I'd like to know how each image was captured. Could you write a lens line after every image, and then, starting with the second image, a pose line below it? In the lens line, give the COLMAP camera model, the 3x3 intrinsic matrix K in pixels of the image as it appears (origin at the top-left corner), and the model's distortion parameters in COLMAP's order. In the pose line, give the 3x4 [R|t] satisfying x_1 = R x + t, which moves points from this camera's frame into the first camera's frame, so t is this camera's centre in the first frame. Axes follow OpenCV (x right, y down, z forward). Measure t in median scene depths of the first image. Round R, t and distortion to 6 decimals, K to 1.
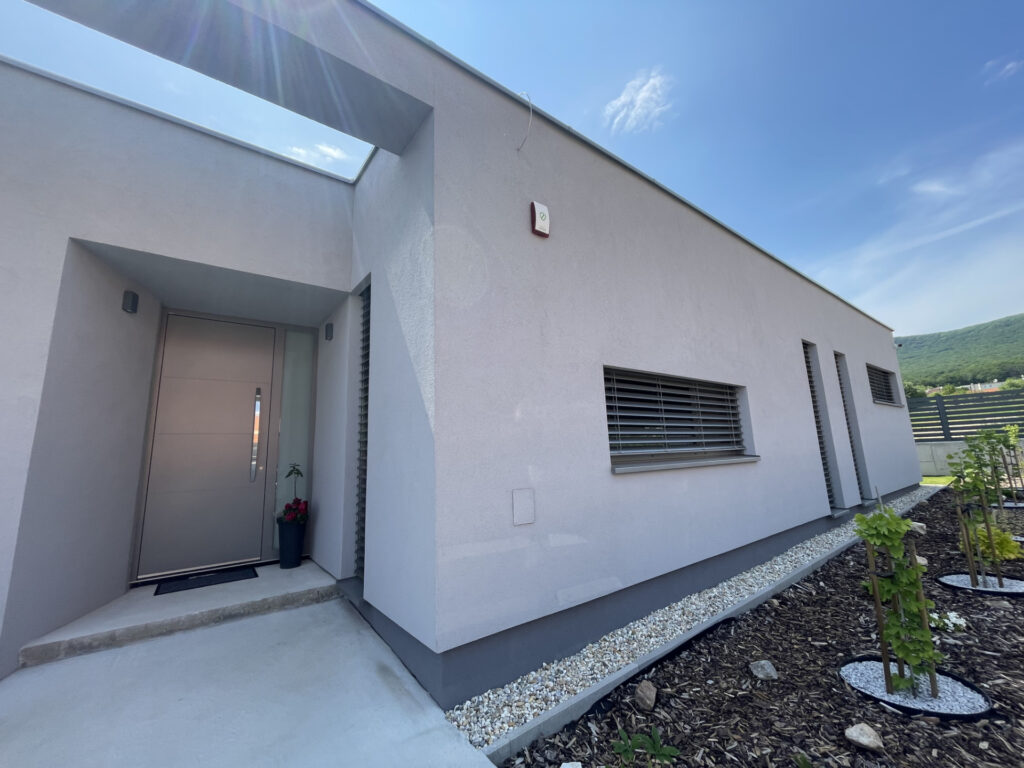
lens RADIAL K [[416.1, 0, 510.7], [0, 416.1, 377.8], [0, 0, 1]] dist [-0.000128, 0.000110]
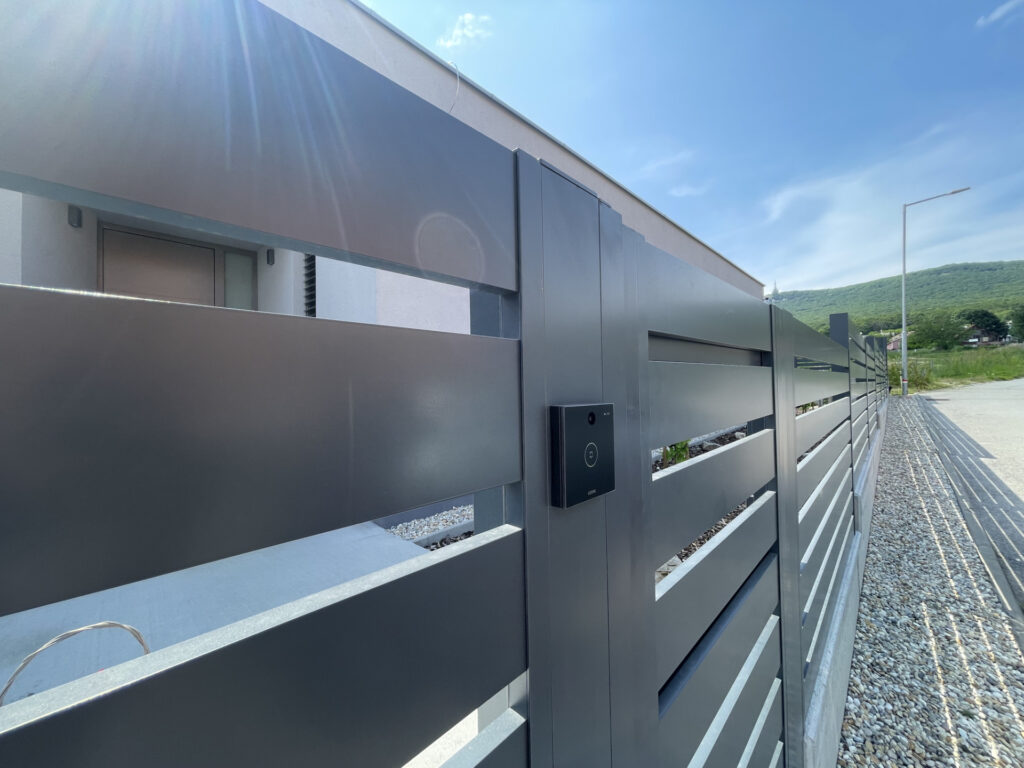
lens RADIAL K [[416.1, 0, 511.2], [0, 416.1, 381.2], [0, 0, 1]] dist [-0.000128, 0.000110]
pose [[0.985549, 0.023178, 0.167798, 0.024407], [-0.050555, 0.985695, 0.160778, 0.007249], [-0.161671, -0.166937, 0.972622, -0.391748]]
